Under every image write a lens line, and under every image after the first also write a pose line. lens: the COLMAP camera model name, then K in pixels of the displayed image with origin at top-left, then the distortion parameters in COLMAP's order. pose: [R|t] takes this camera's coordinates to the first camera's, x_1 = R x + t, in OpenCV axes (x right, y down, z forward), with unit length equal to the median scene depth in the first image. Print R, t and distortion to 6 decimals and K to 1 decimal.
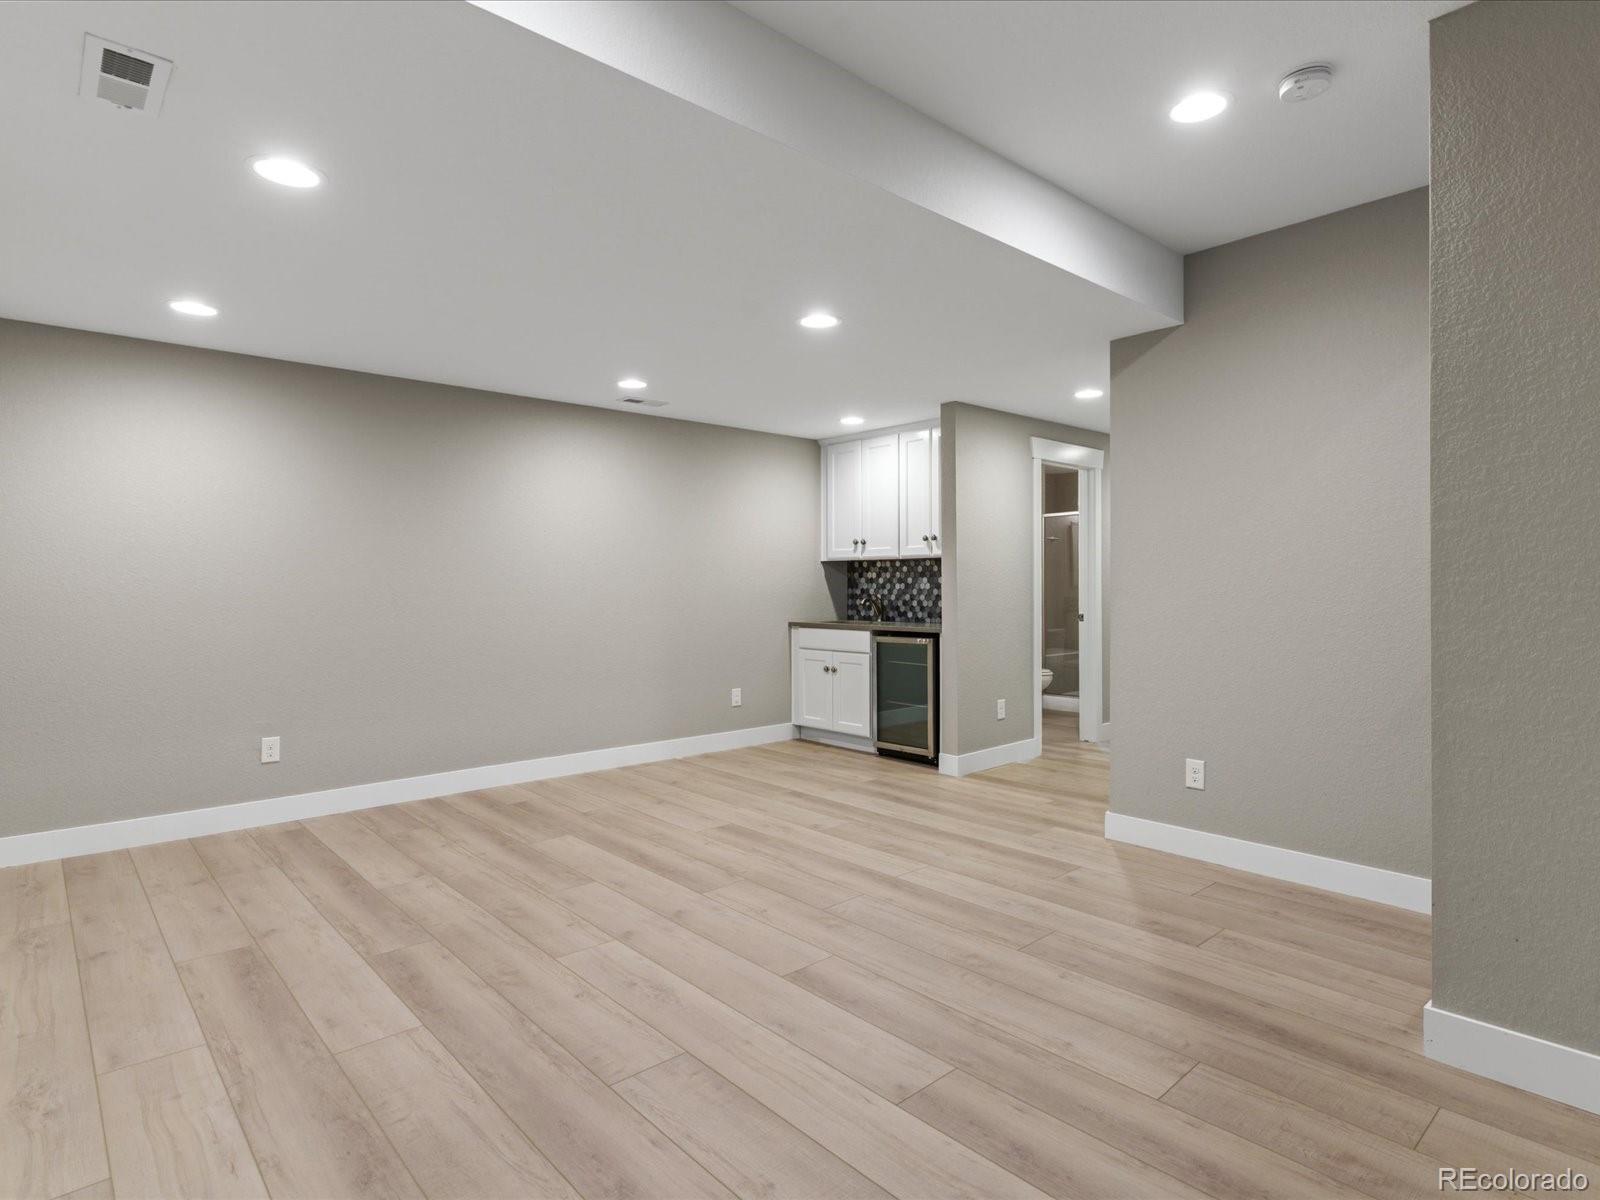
lens RADIAL K [[855.0, 0, 799.0], [0, 855.0, 582.4], [0, 0, 1]] dist [0.001643, 0.002400]
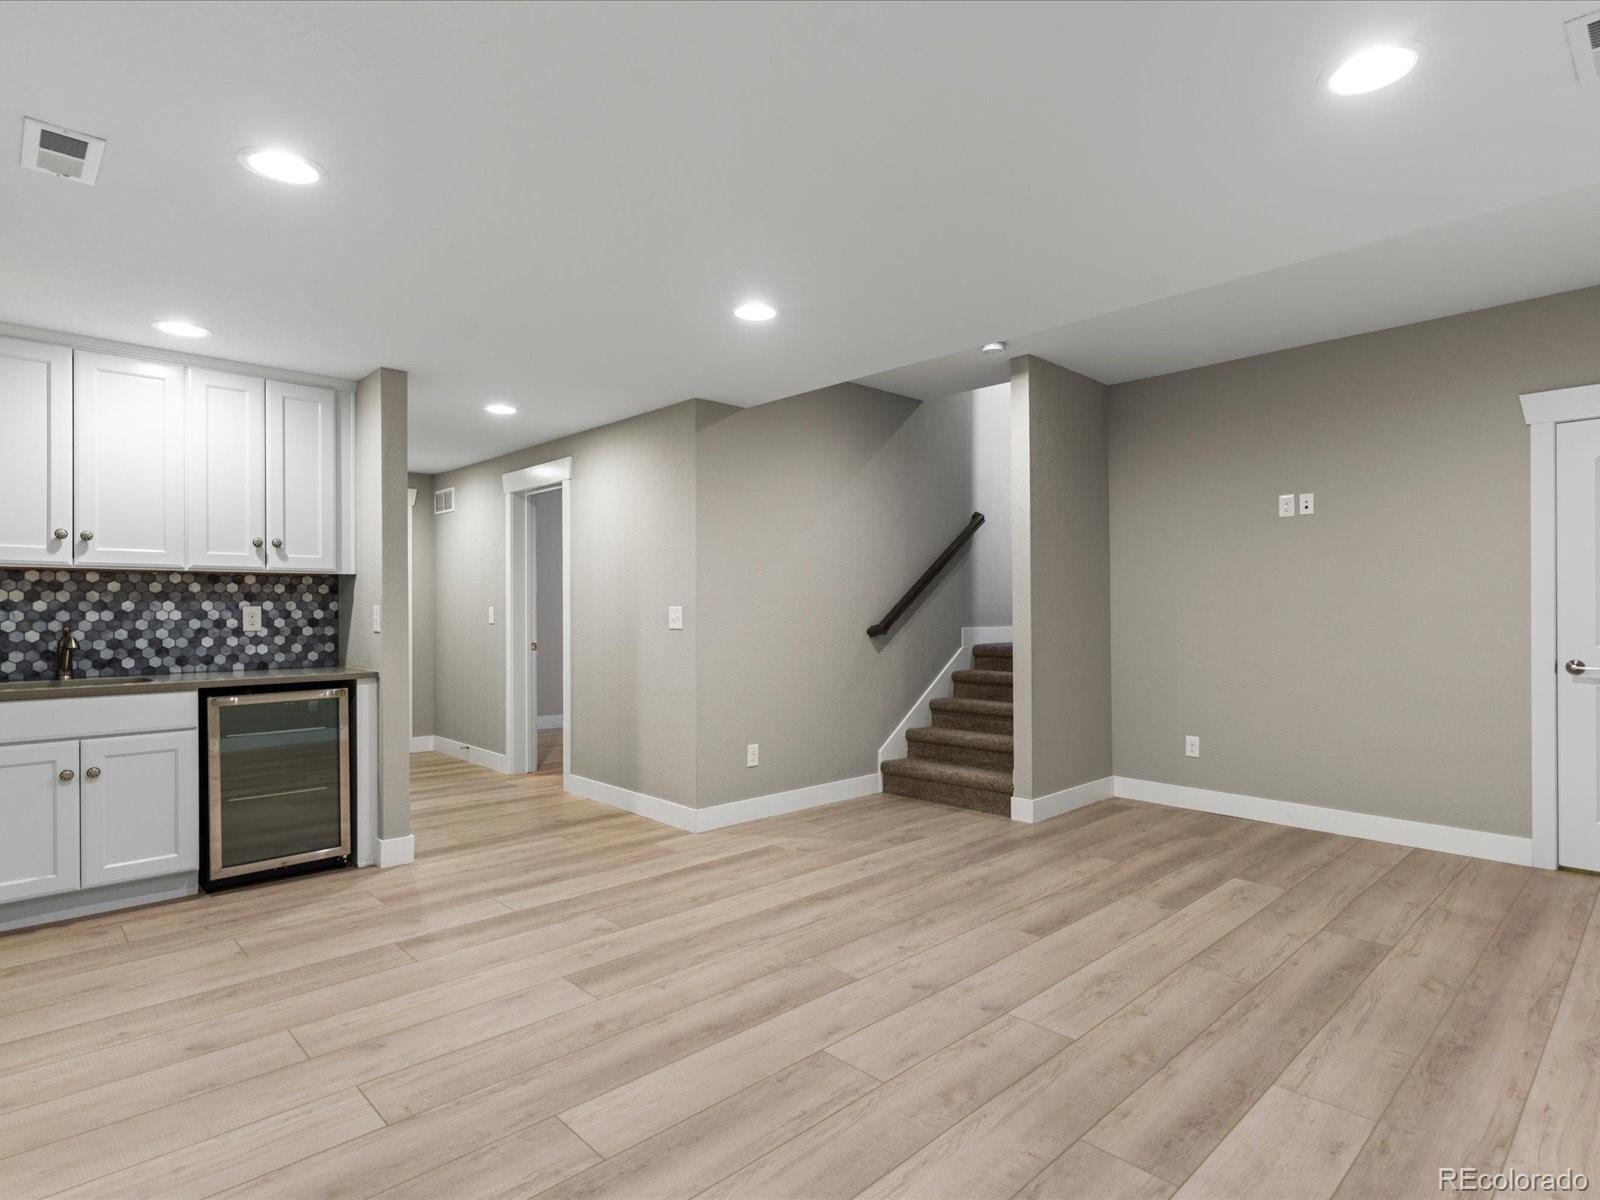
lens RADIAL K [[855.0, 0, 798.9], [0, 855.0, 614.4], [0, 0, 1]] dist [0.001643, 0.002400]
pose [[-0.024538, -0.004248, 0.999690, -0.859099], [0.001147, 0.999990, 0.004277, 0.002571], [-0.999698, 0.001252, -0.024532, 0.976183]]
